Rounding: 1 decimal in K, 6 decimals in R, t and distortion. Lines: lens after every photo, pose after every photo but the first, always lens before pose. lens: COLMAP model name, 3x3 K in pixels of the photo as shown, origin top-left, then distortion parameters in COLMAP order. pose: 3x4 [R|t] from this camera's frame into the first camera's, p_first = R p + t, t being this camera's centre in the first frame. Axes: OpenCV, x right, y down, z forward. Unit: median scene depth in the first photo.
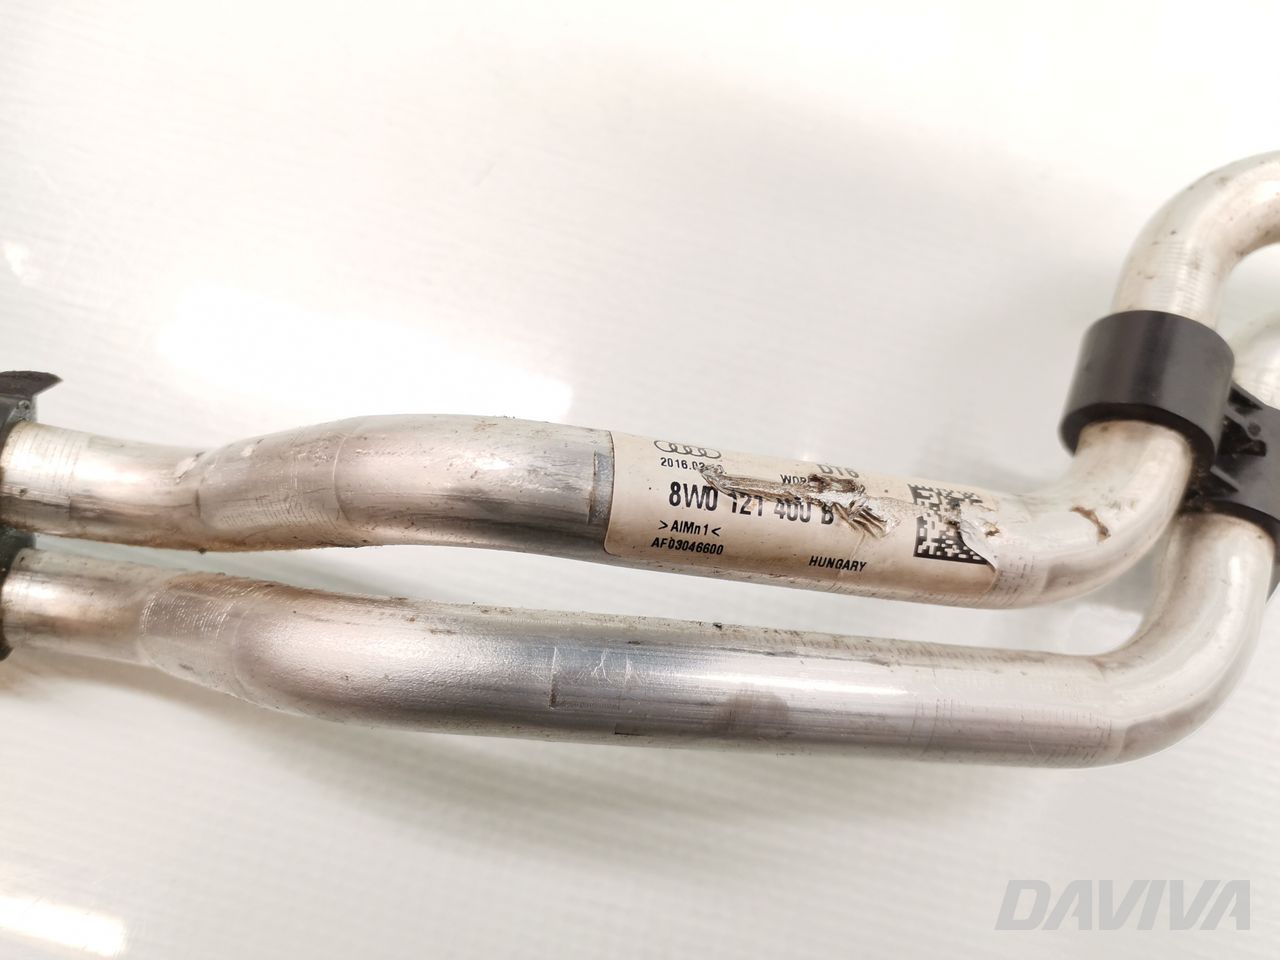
lens RADIAL K [[976.9, 0, 640.0], [0, 976.9, 480.0], [0, 0, 1]] dist [0.001631, 0.001703]
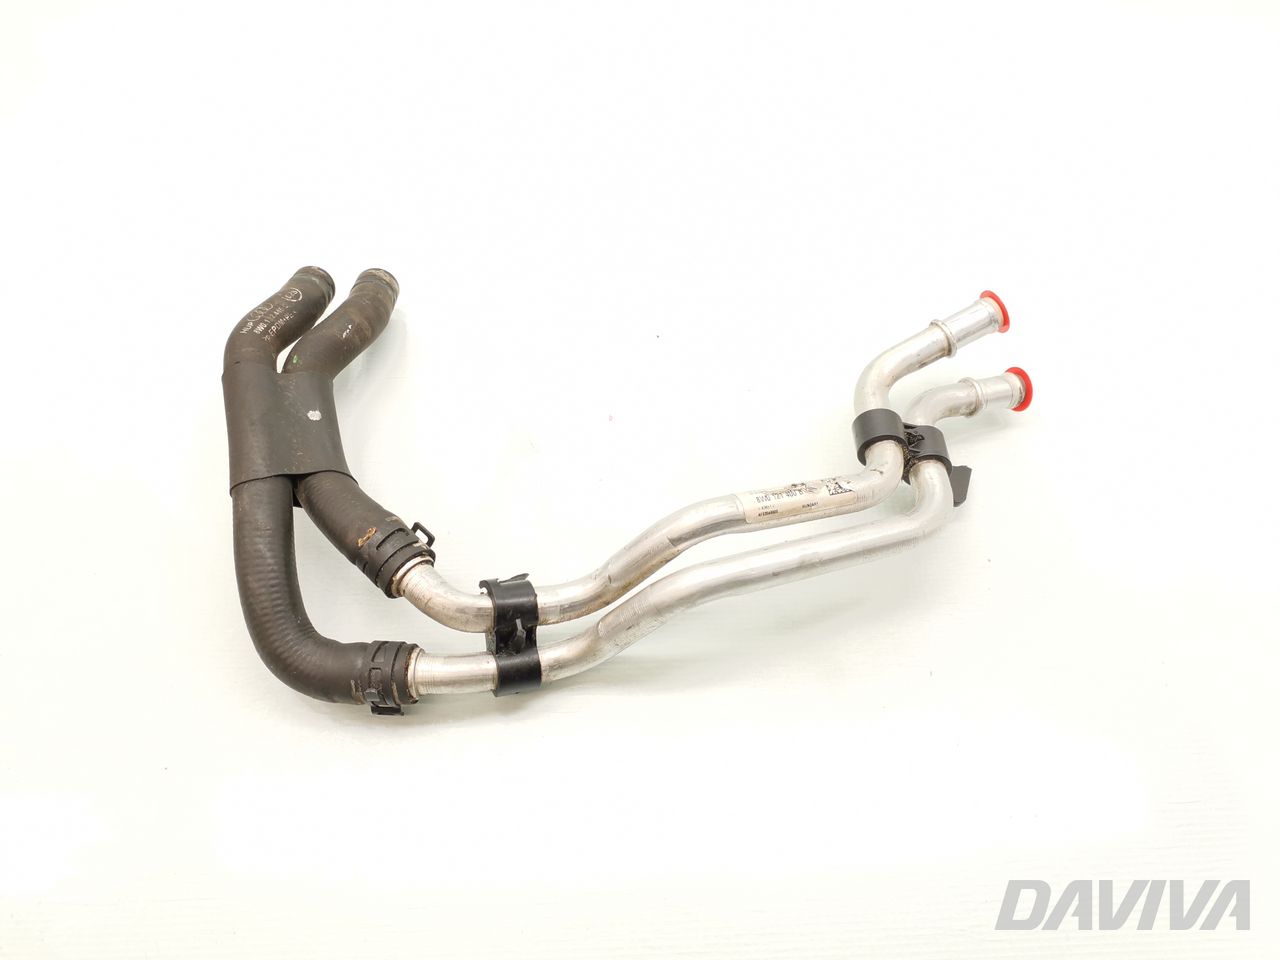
lens RADIAL K [[976.9, 0, 640.0], [0, 976.9, 480.0], [0, 0, 1]] dist [0.001631, 0.001703]
pose [[0.911919, -0.377152, 0.161739, -0.668190], [0.409913, 0.855763, -0.315659, 0.665264], [-0.019358, 0.354155, 0.934987, -1.703154]]
